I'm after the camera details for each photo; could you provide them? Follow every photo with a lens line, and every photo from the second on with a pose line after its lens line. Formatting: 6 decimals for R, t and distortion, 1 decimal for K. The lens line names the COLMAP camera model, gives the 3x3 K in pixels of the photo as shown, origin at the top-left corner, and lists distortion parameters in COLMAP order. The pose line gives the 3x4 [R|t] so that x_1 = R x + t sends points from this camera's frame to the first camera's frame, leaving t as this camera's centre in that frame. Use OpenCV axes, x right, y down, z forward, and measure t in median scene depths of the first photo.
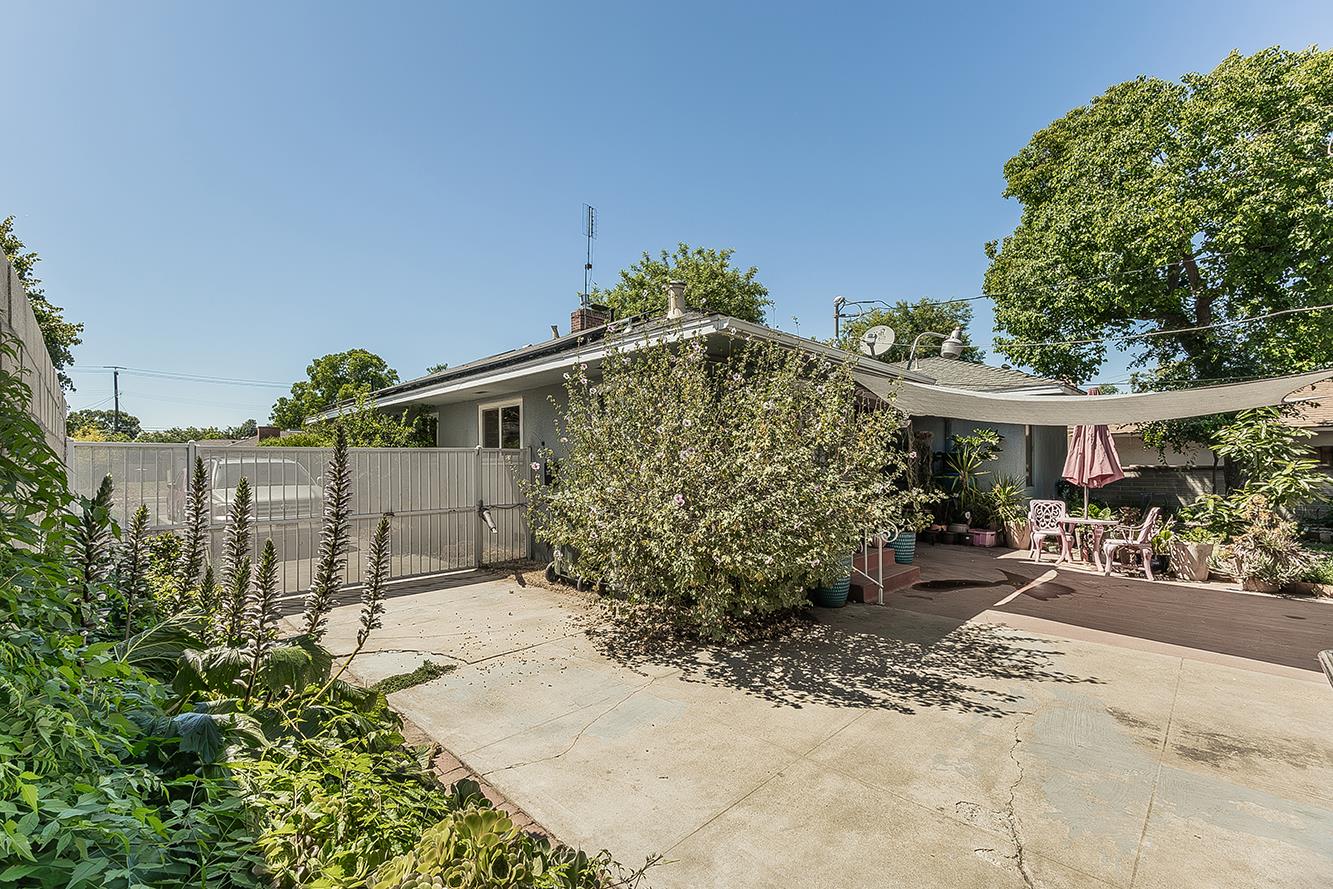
lens RADIAL K [[559.3, 0, 650.3], [0, 559.3, 462.8], [0, 0, 1]] dist [0.001979, 0.000551]
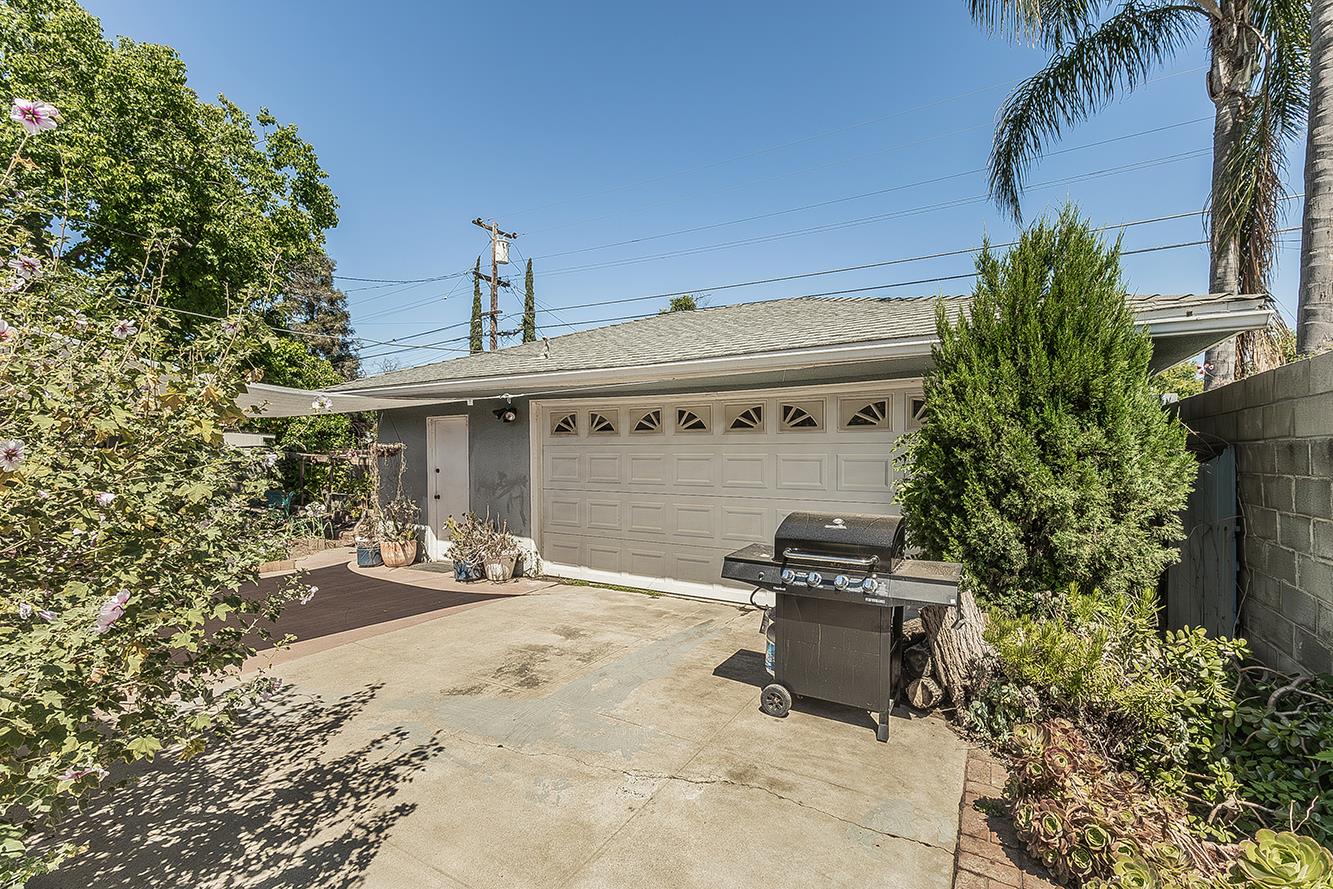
lens RADIAL K [[551.6, 0, 704.6], [0, 551.6, 444.0], [0, 0, 1]] dist [0.000065, -0.000148]
pose [[-0.300587, 0.022132, 0.953498, -0.170597], [-0.006697, 0.999657, -0.025315, -0.008586], [-0.953731, -0.013995, -0.300336, 0.405120]]
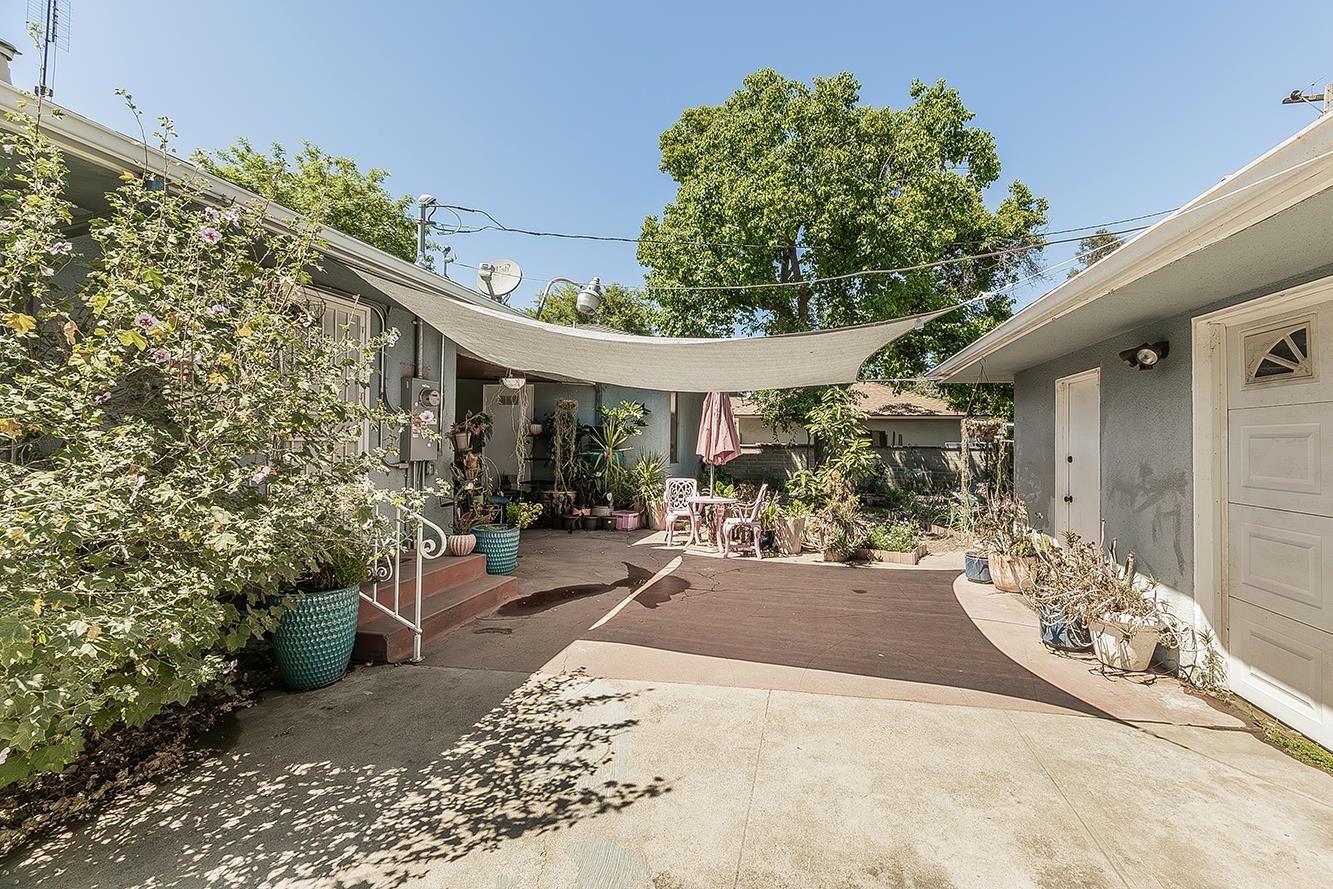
lens RADIAL K [[564.0, 0, 726.4], [0, 564.0, 432.4], [0, 0, 1]] dist [0.006494, -0.000492]
pose [[0.800717, 0.022968, 0.598602, 0.257906], [-0.016330, 0.999730, -0.016515, 0.005228], [-0.598820, 0.003449, 0.800876, 0.249236]]
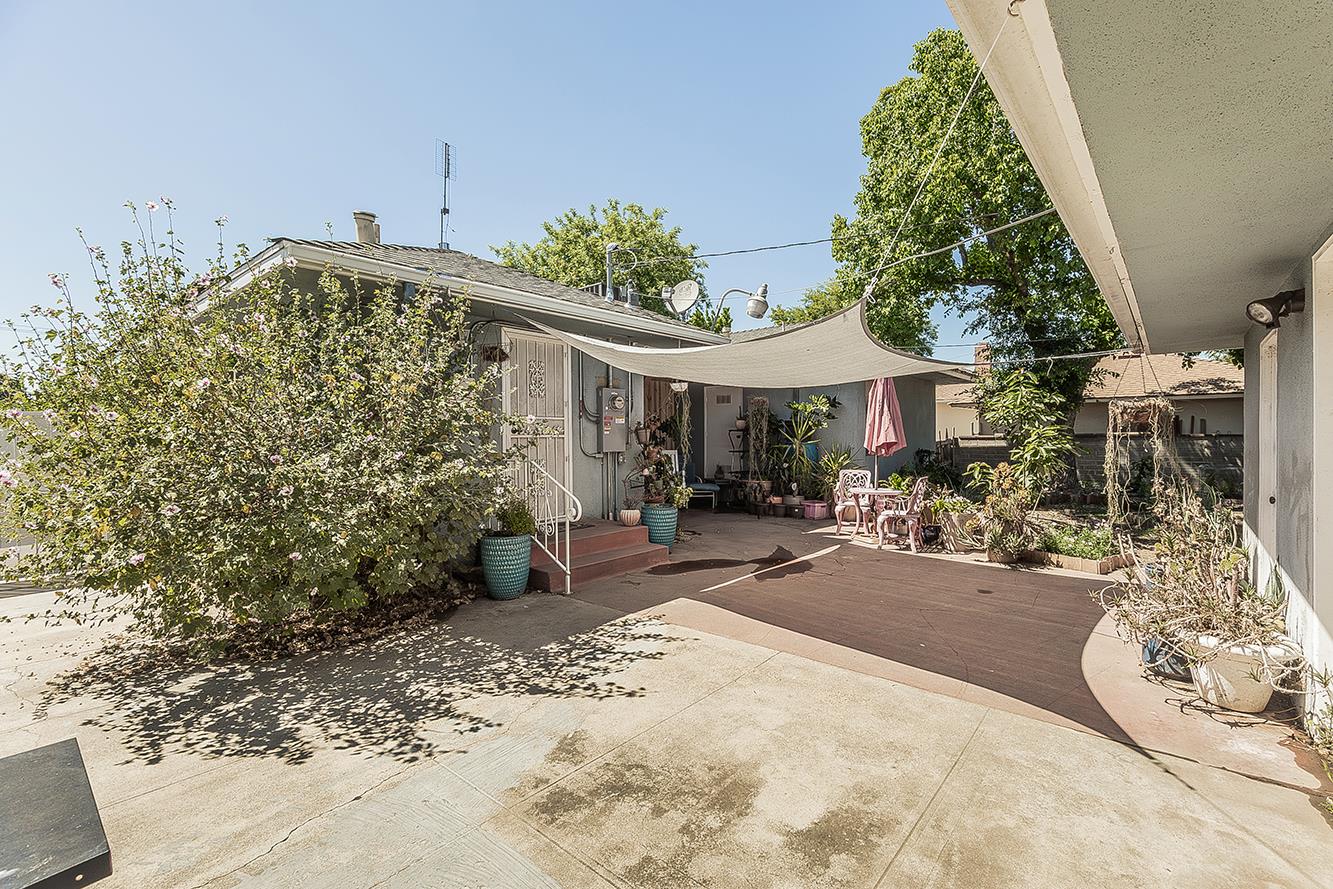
lens RADIAL K [[573.6, 0, 708.4], [0, 573.6, 440.6], [0, 0, 1]] dist [-0.009813, 0.000504]
pose [[0.990964, -0.002096, 0.134113, 0.427320], [0.000267, 0.999907, 0.013653, 0.004717], [-0.134129, -0.013494, 0.990872, 0.087444]]
